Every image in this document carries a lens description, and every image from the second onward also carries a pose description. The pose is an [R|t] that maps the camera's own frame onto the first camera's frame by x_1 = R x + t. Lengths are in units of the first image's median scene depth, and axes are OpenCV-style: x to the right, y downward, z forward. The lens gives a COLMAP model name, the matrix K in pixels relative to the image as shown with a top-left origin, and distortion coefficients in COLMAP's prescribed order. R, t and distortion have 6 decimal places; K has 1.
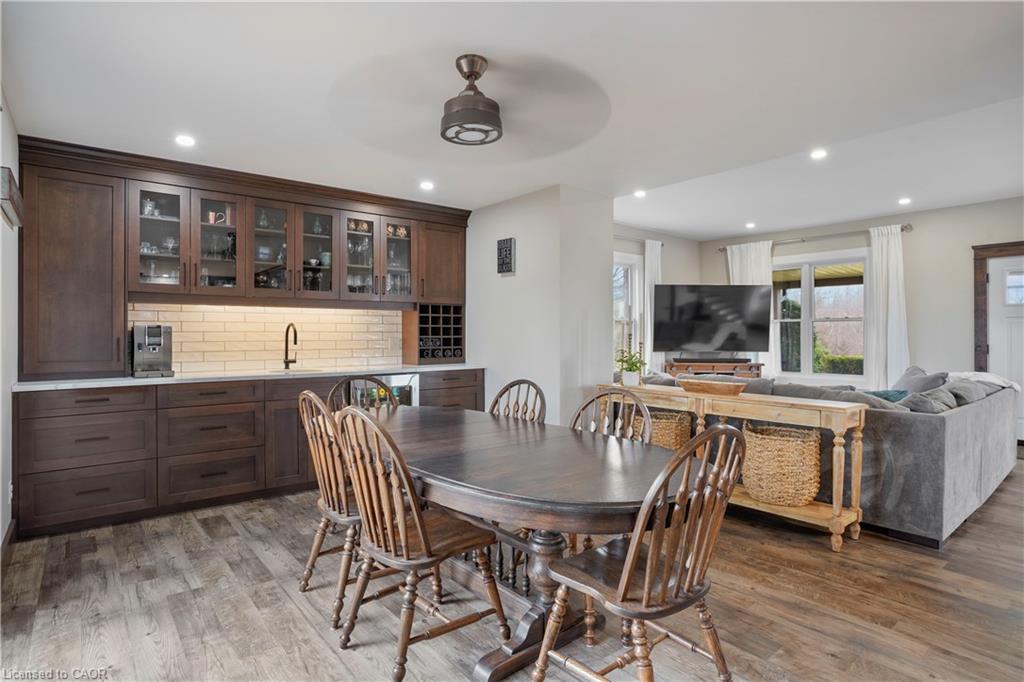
lens RADIAL K [[543.2, 0, 511.4], [0, 543.2, 326.8], [0, 0, 1]] dist [-0.002737, 0.000492]
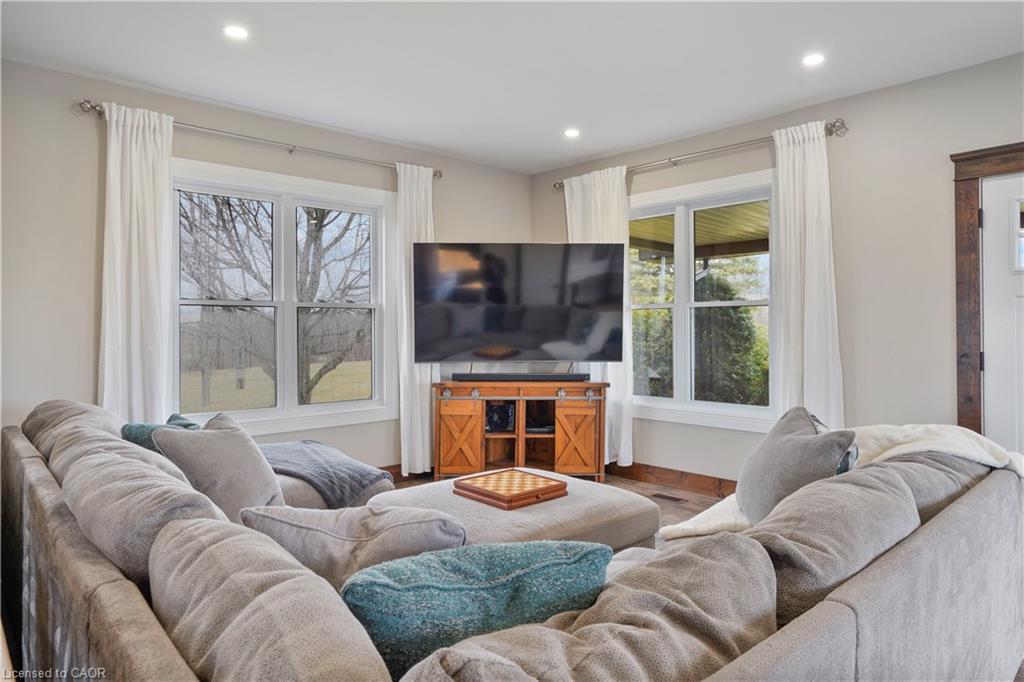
lens RADIAL K [[621.0, 0, 511.1], [0, 621.0, 321.1], [0, 0, 1]] dist [-0.020875, -0.000880]
pose [[0.999809, -0.004777, 0.018955, 0.351194], [0.004649, 0.999966, 0.006798, -0.001143], [-0.018987, -0.006709, 0.999797, 0.358401]]
